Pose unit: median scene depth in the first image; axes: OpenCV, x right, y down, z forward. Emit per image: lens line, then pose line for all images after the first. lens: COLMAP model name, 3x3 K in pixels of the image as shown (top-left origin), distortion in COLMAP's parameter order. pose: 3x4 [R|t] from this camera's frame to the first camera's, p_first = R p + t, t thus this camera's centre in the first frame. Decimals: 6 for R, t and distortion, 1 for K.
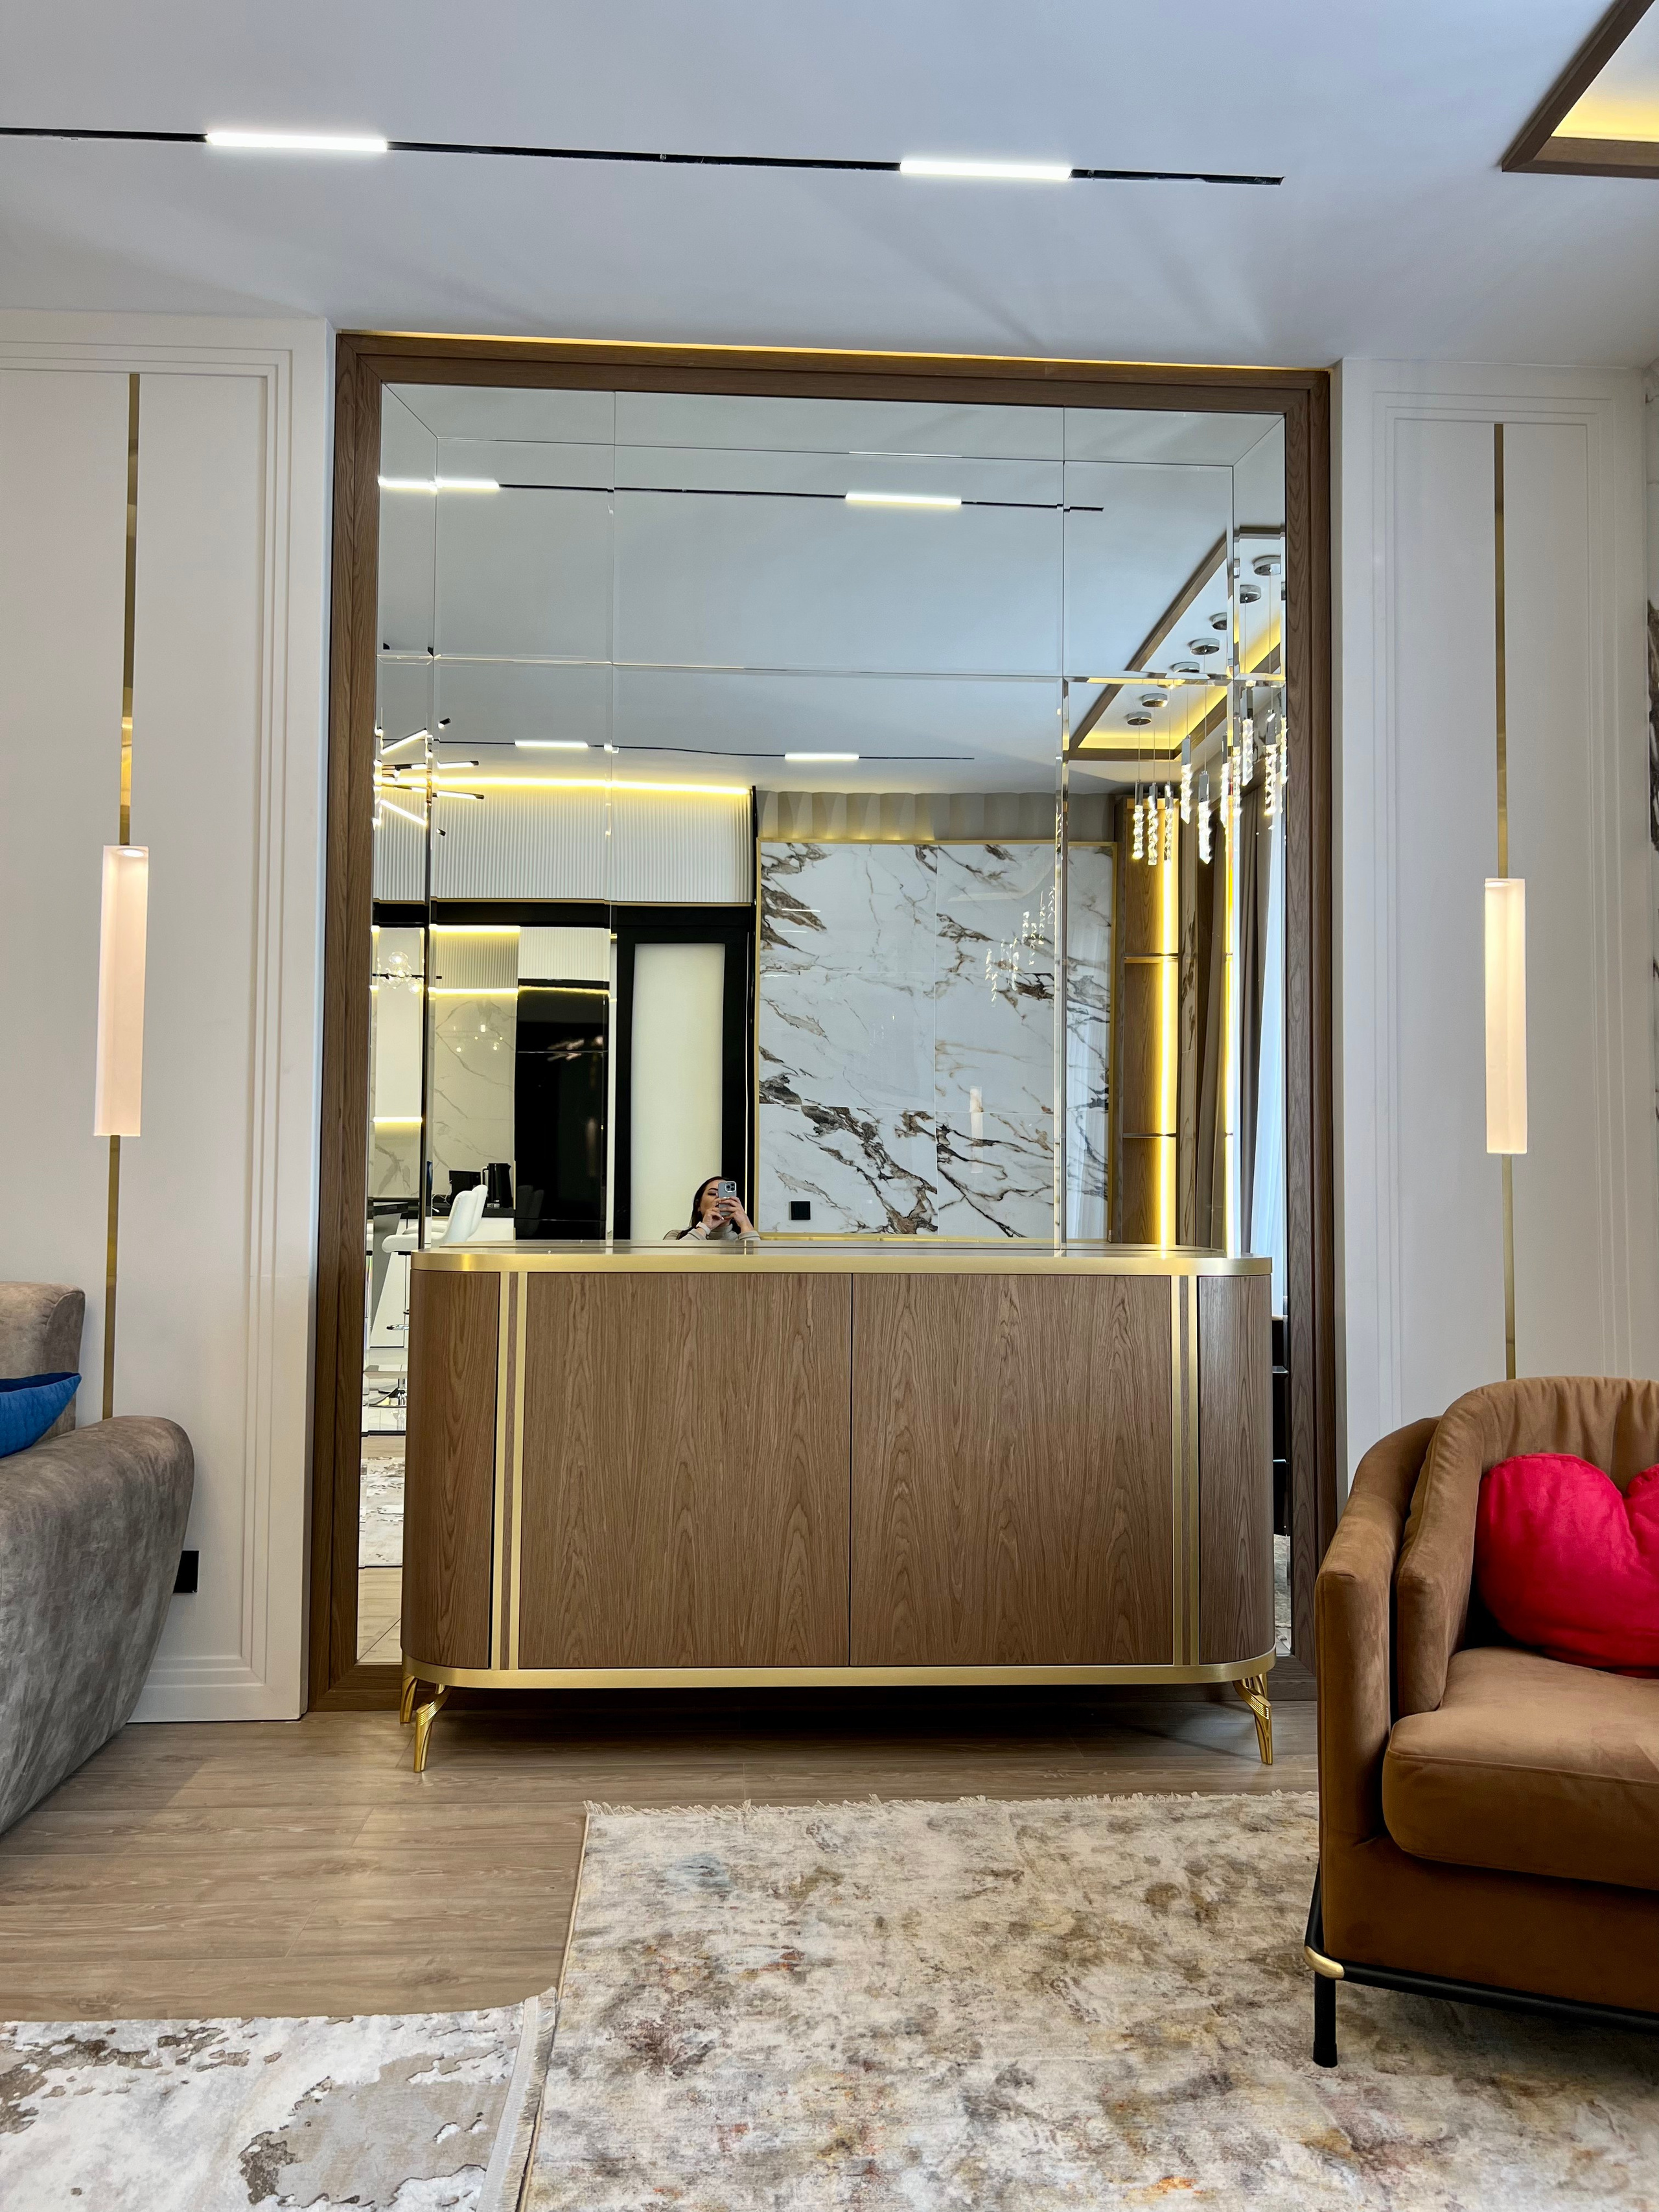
lens RADIAL K [[1669.0, 0, 852.8], [0, 1669.0, 1114.0], [0, 0, 1]] dist [0.039283, -0.042509]
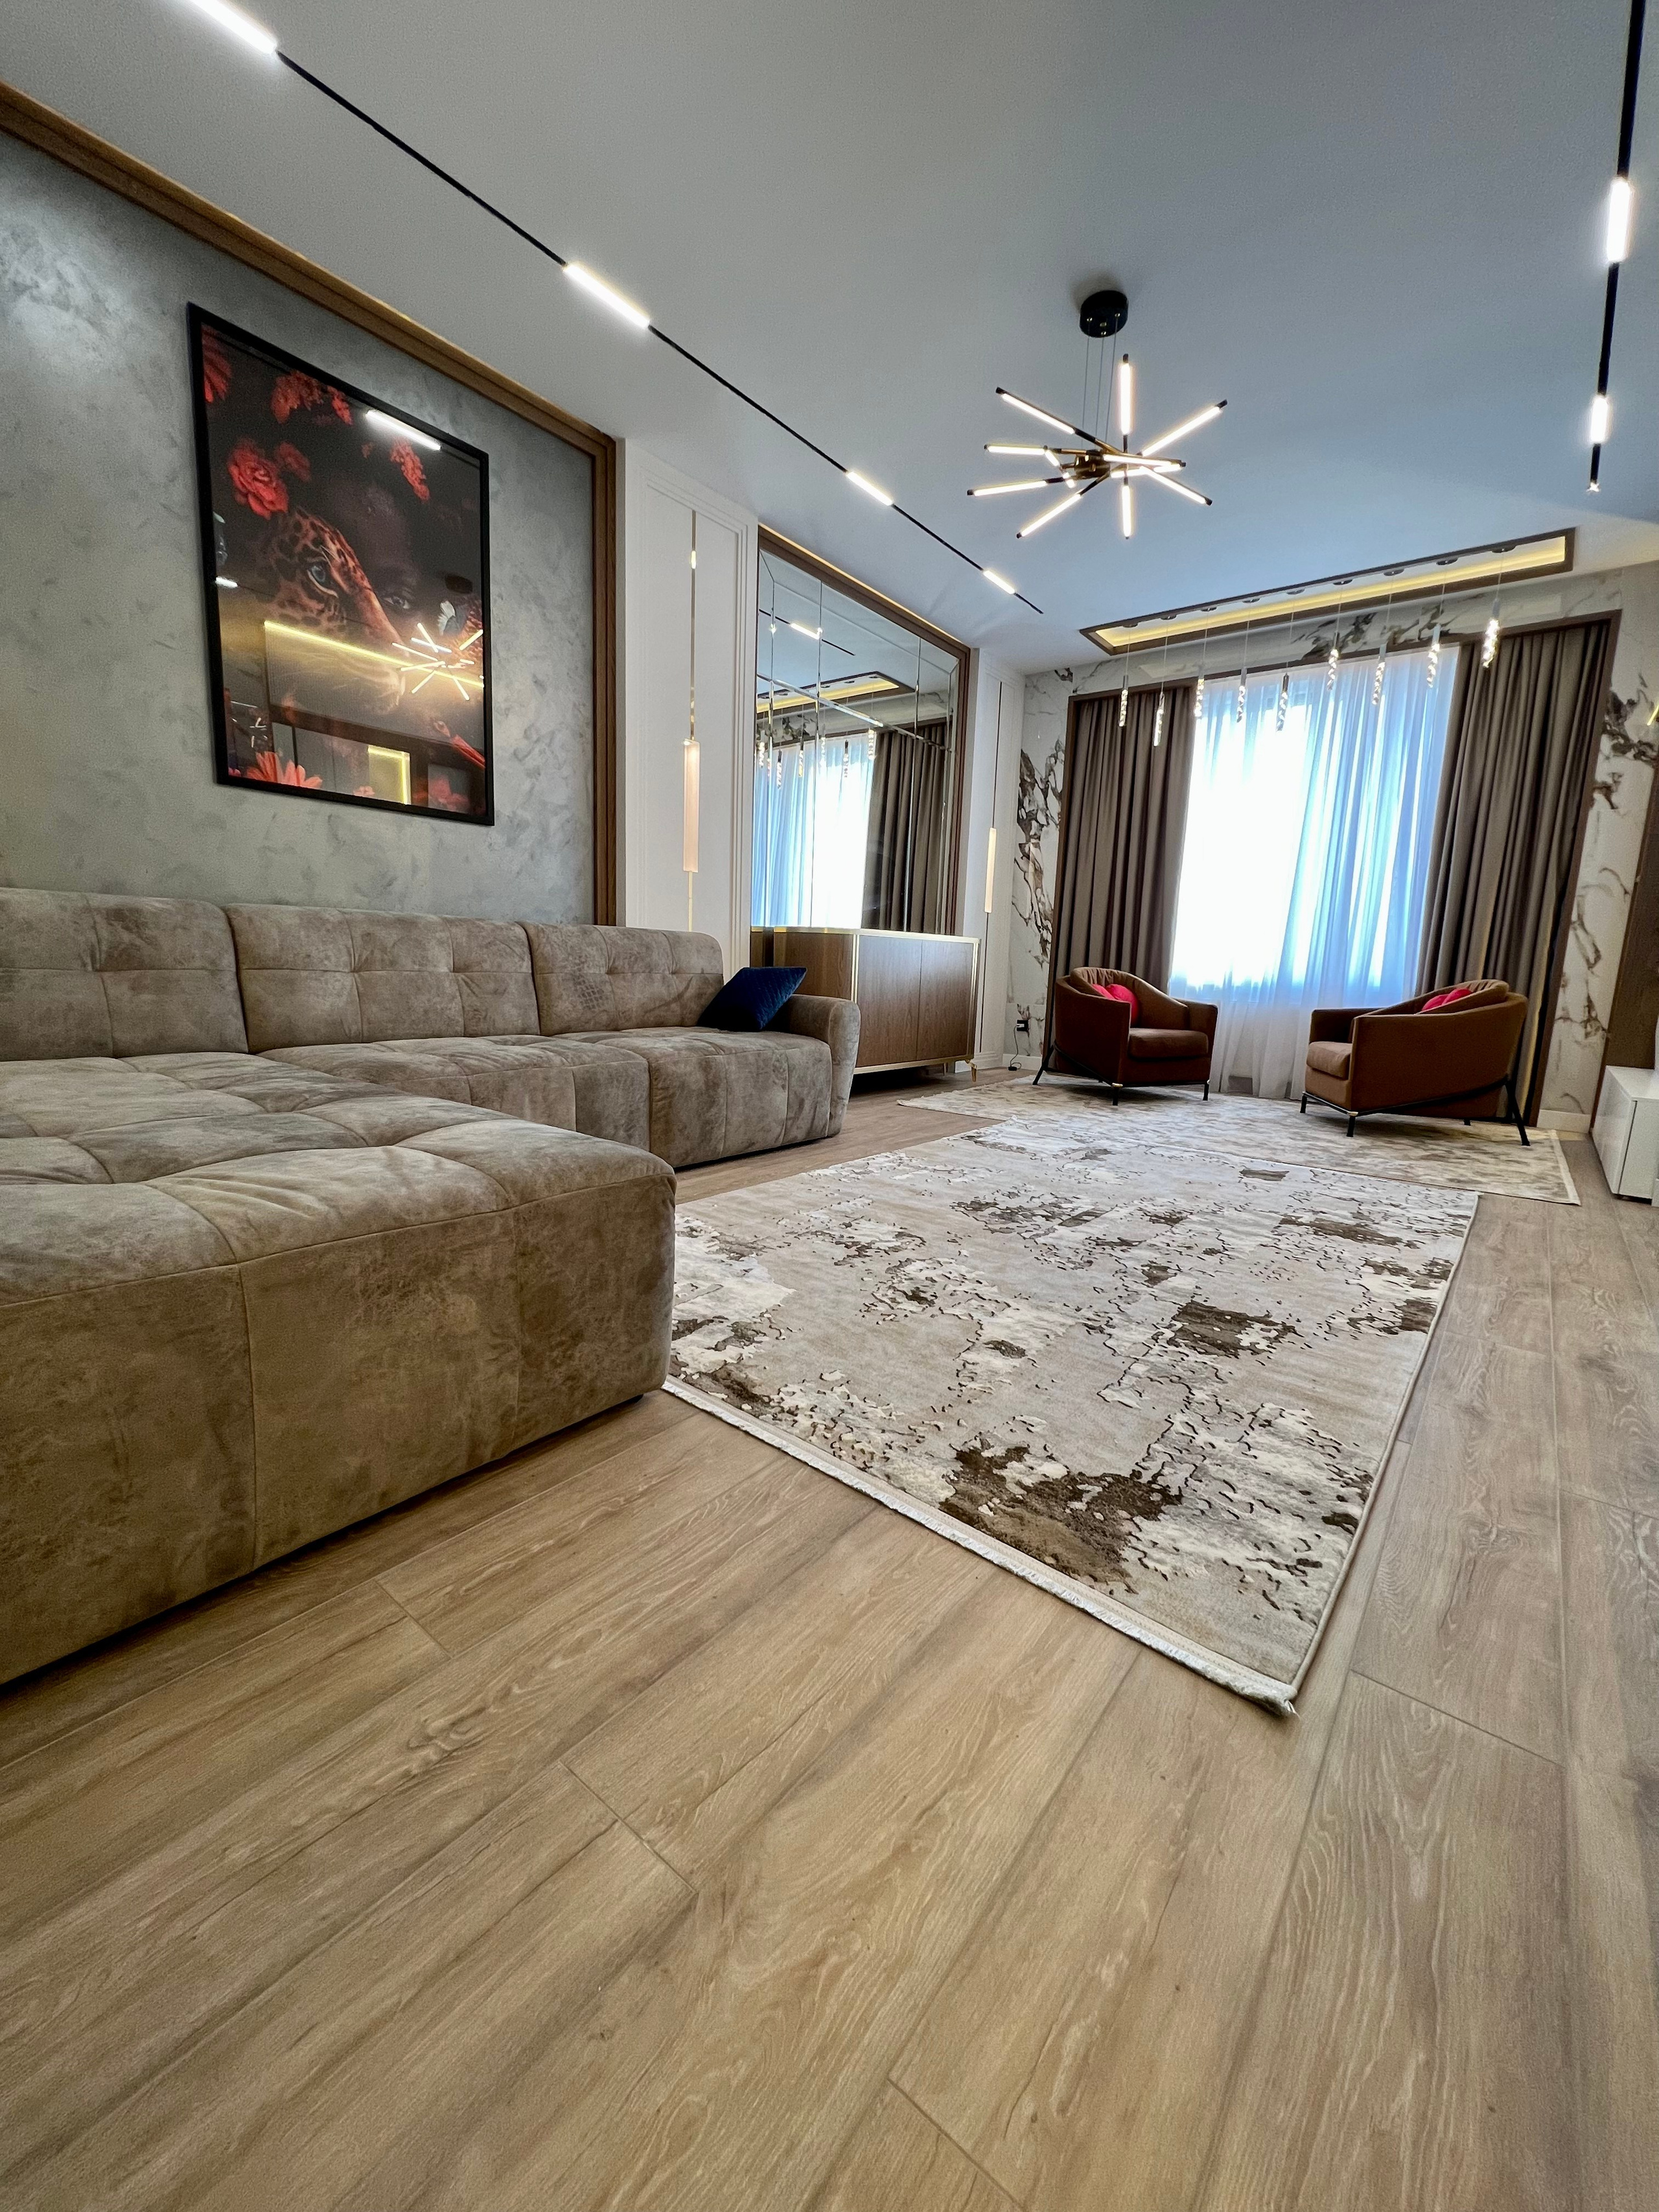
lens RADIAL K [[898.3, 0, 829.4], [0, 898.3, 1110.8], [0, 0, 1]] dist [0.000353, -0.000019]
pose [[0.672834, -0.100848, 0.732888, -1.229090], [-0.074200, 0.976470, 0.202486, 0.078746], [-0.736063, -0.190620, 0.649519, -0.051667]]
